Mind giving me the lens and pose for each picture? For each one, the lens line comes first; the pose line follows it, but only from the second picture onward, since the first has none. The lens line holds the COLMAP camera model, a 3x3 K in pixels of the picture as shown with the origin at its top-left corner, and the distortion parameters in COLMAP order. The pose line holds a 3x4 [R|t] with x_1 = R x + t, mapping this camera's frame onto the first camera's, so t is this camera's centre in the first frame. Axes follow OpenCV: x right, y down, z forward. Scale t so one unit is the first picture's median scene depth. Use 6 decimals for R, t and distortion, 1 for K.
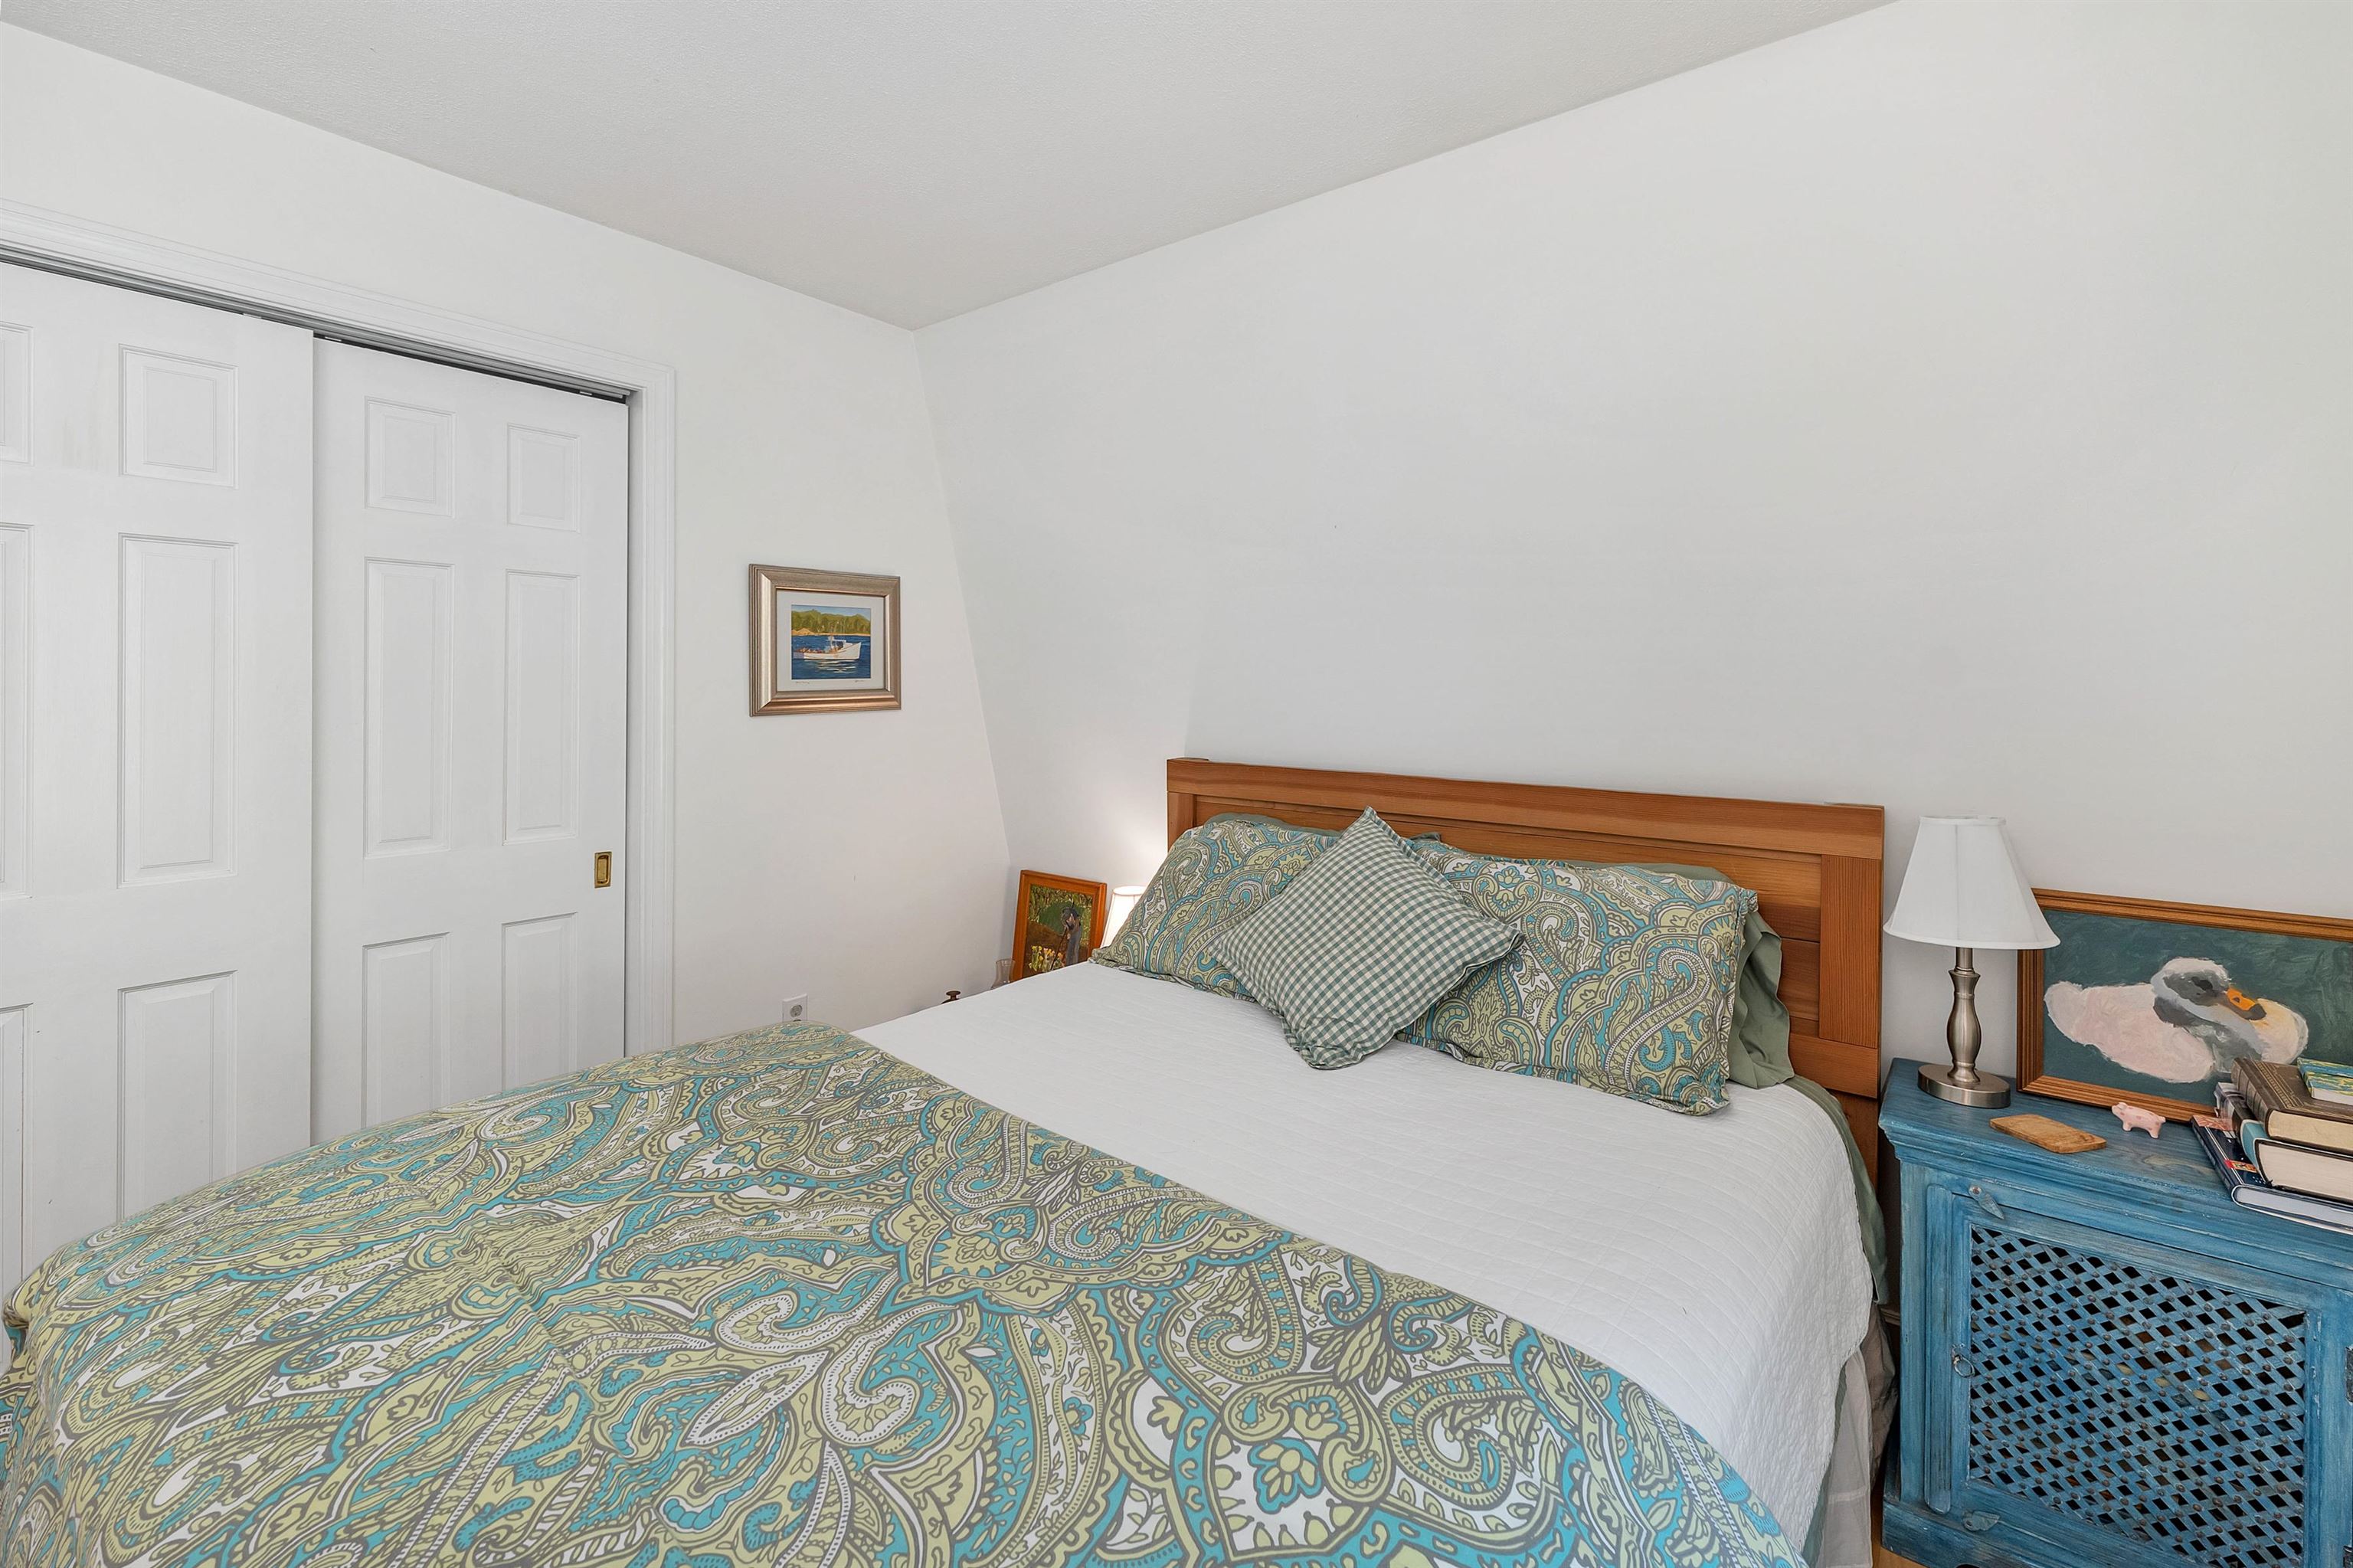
lens RADIAL K [[1006.6, 0, 1139.4], [0, 1006.6, 701.1], [0, 0, 1]] dist [0.004394, -0.000348]
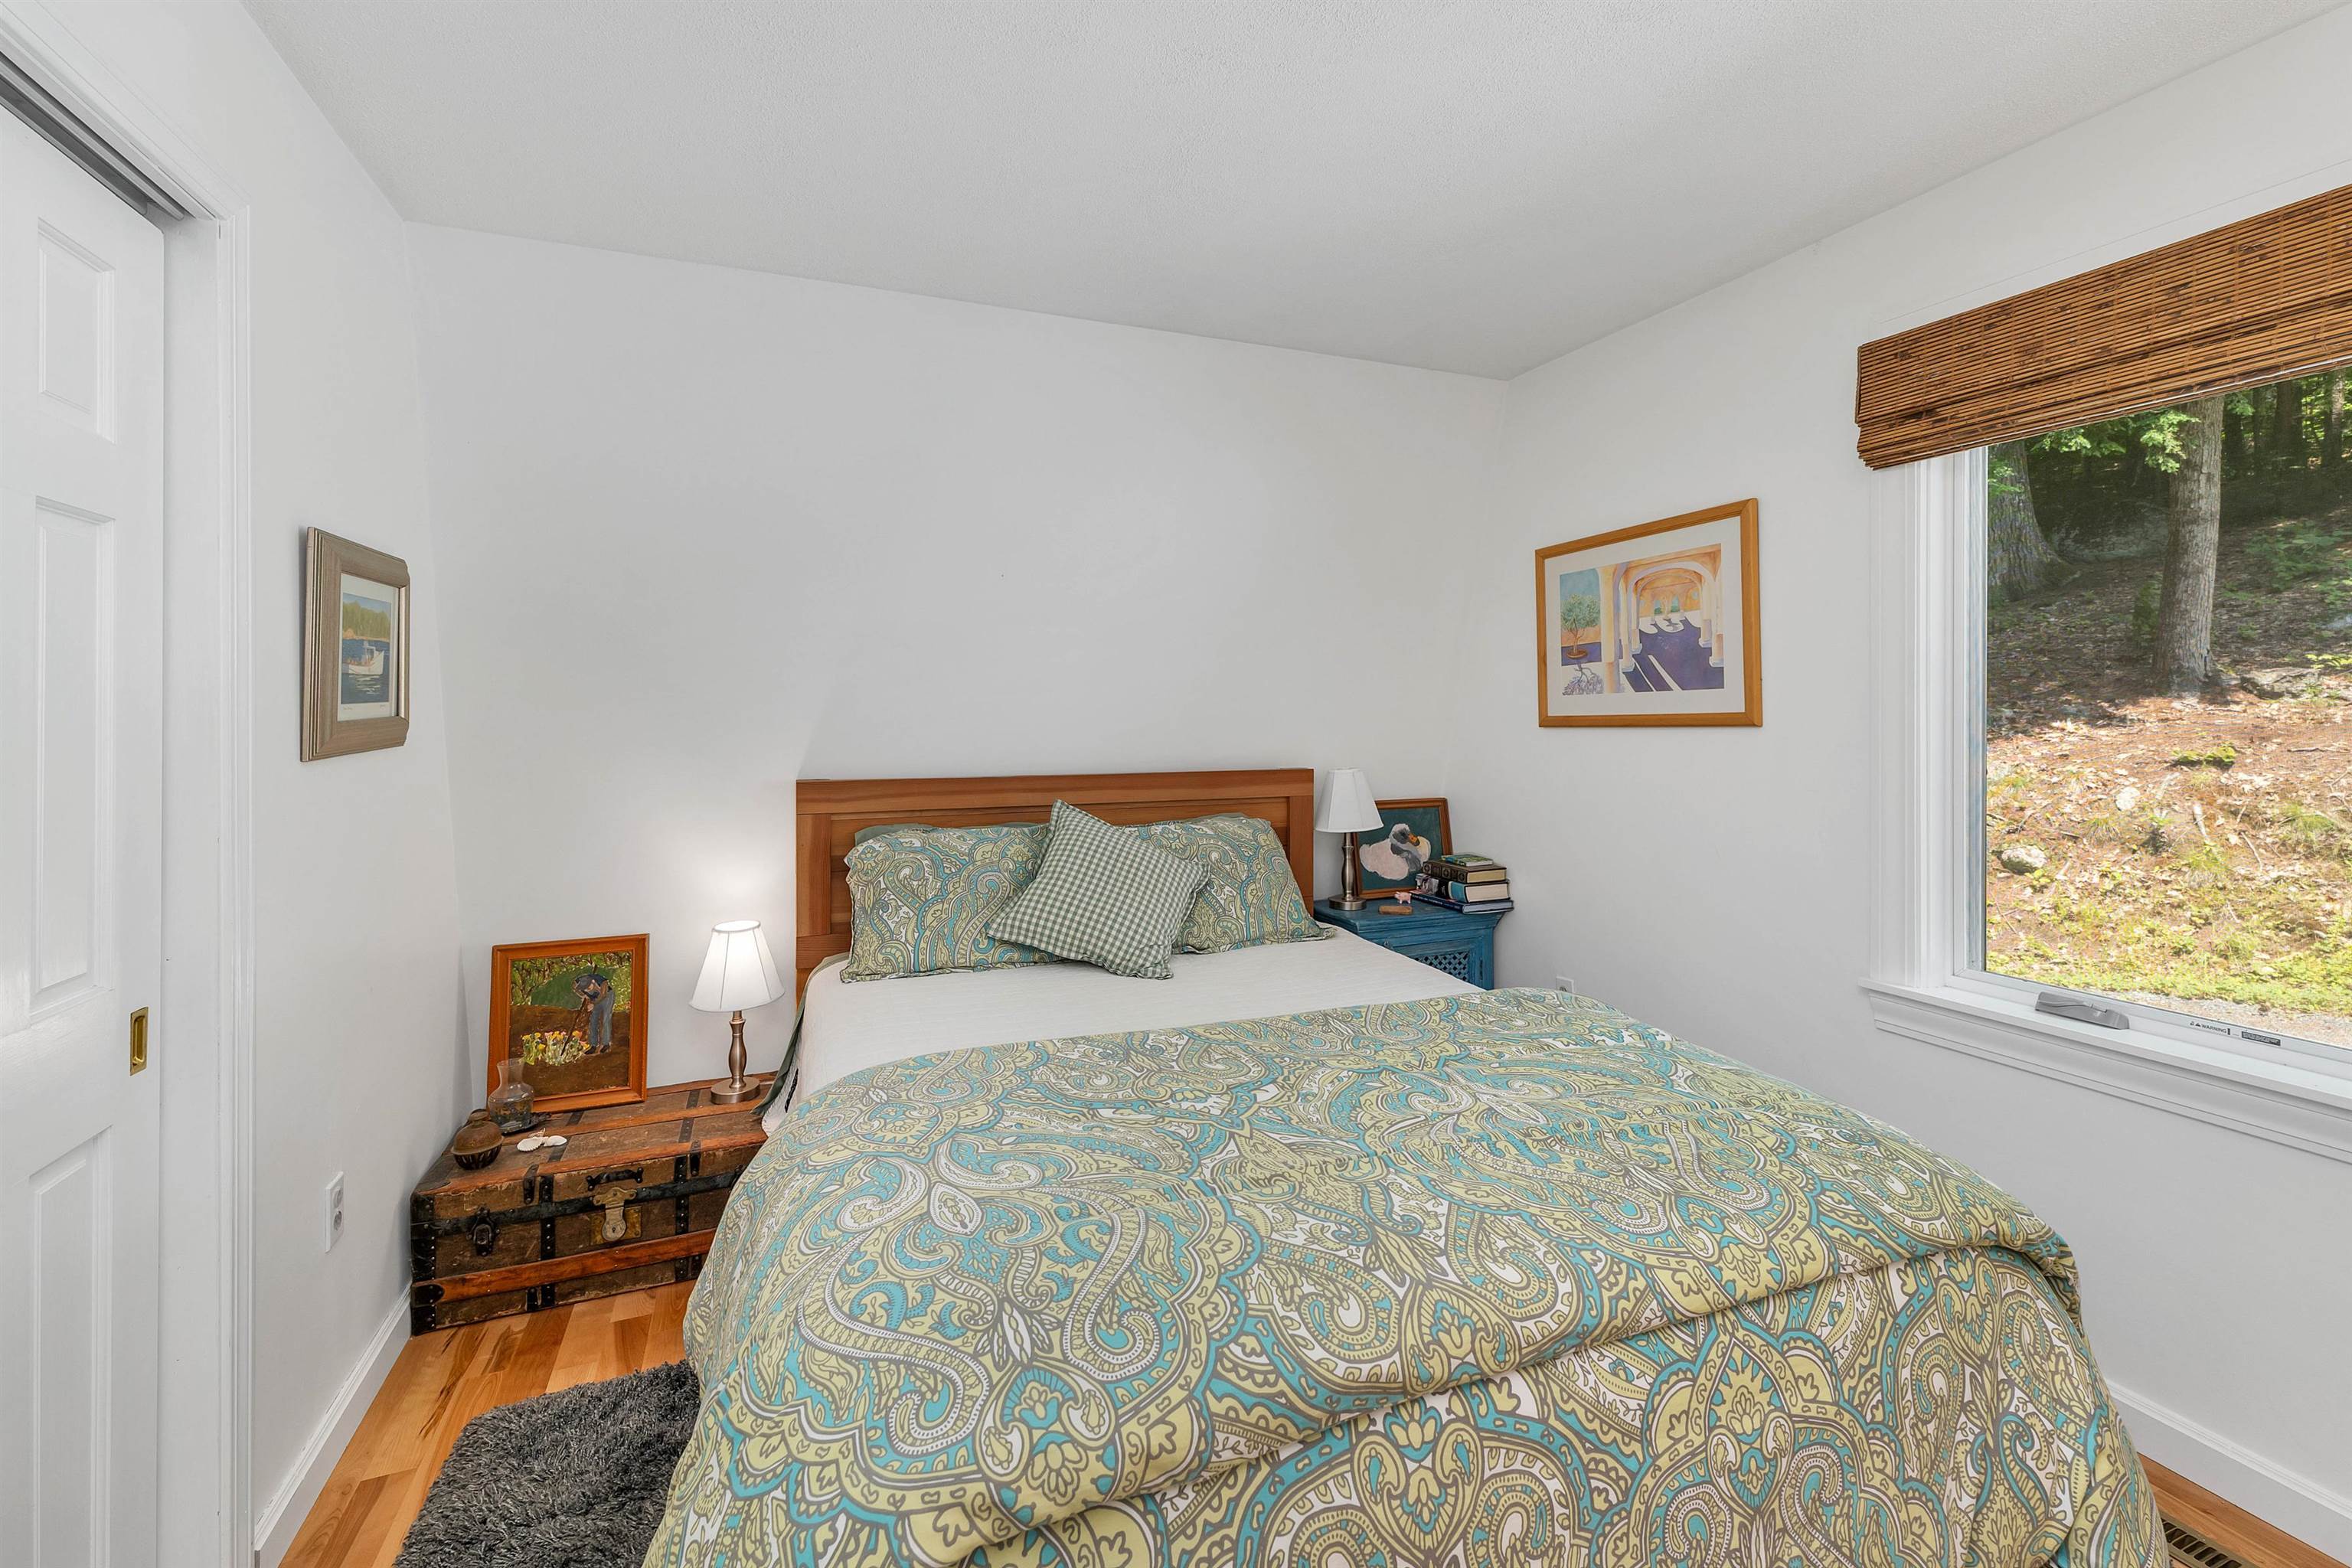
lens RADIAL K [[1006.2, 0, 1151.7], [0, 1006.2, 704.9], [0, 0, 1]] dist [0.004394, -0.000348]
pose [[0.497942, -0.004469, 0.867199, -1.187592], [0.020366, 0.999771, -0.006542, -0.009764], [-0.866971, 0.020919, 0.497919, 0.350578]]
